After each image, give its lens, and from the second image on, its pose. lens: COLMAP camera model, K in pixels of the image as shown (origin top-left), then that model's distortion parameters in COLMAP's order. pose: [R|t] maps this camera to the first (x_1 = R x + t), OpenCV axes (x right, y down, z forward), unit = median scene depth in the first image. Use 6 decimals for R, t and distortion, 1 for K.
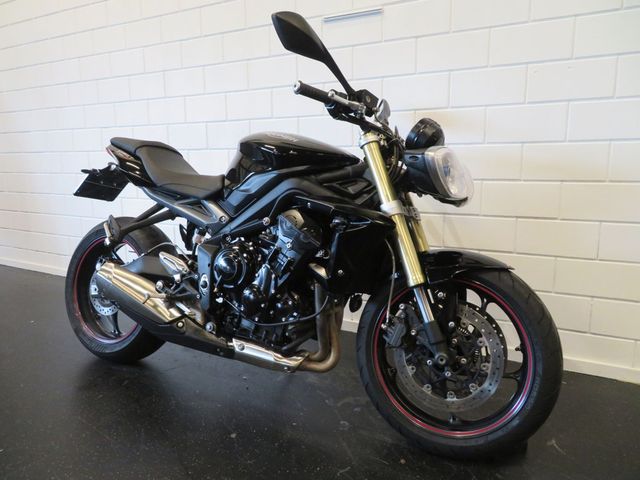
lens RADIAL K [[453.2, 0, 320.8], [0, 453.2, 242.8], [0, 0, 1]] dist [-0.003297, 0.014251]
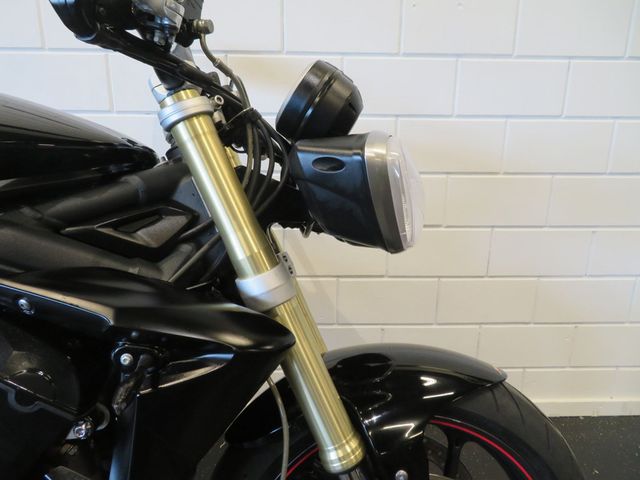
lens RADIAL K [[453.2, 0, 313.4], [0, 453.2, 236.3], [0, 0, 1]] dist [-0.003297, 0.014251]
pose [[0.872604, -0.102775, 0.477493, 0.005645], [0.068146, 0.993667, 0.089340, -0.144128], [-0.483651, -0.045419, 0.874082, 0.598773]]
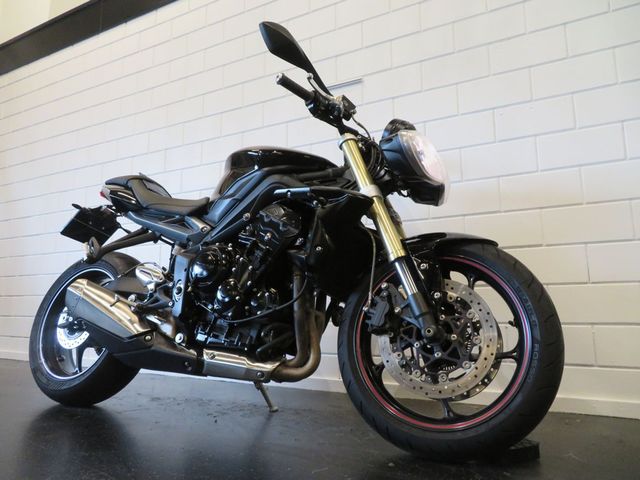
lens RADIAL K [[453.2, 0, 317.2], [0, 453.2, 240.2], [0, 0, 1]] dist [-0.003297, 0.014251]
pose [[0.999966, 0.008101, -0.001357, 0.038290], [-0.008105, 0.946274, -0.323266, 0.330726], [-0.001335, 0.323266, 0.946307, 0.073215]]
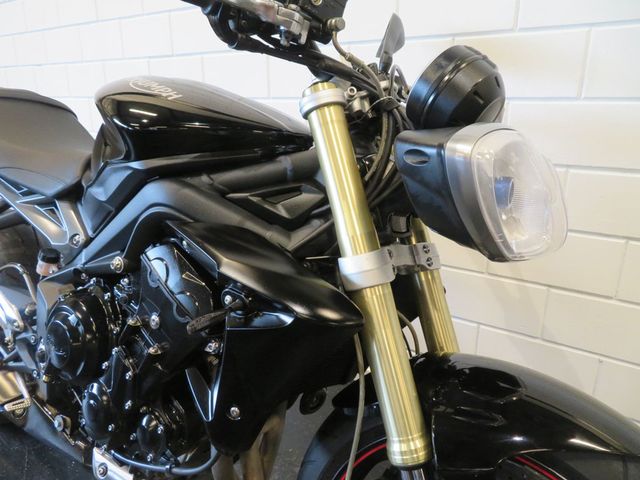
lens RADIAL K [[453.2, 0, 316.8], [0, 453.2, 236.6], [0, 0, 1]] dist [-0.003297, 0.014251]
pose [[0.994377, 0.040587, -0.097809, 0.145792], [-0.029341, 0.993071, 0.113792, -0.143558], [0.101750, -0.110282, 0.988678, 0.549692]]
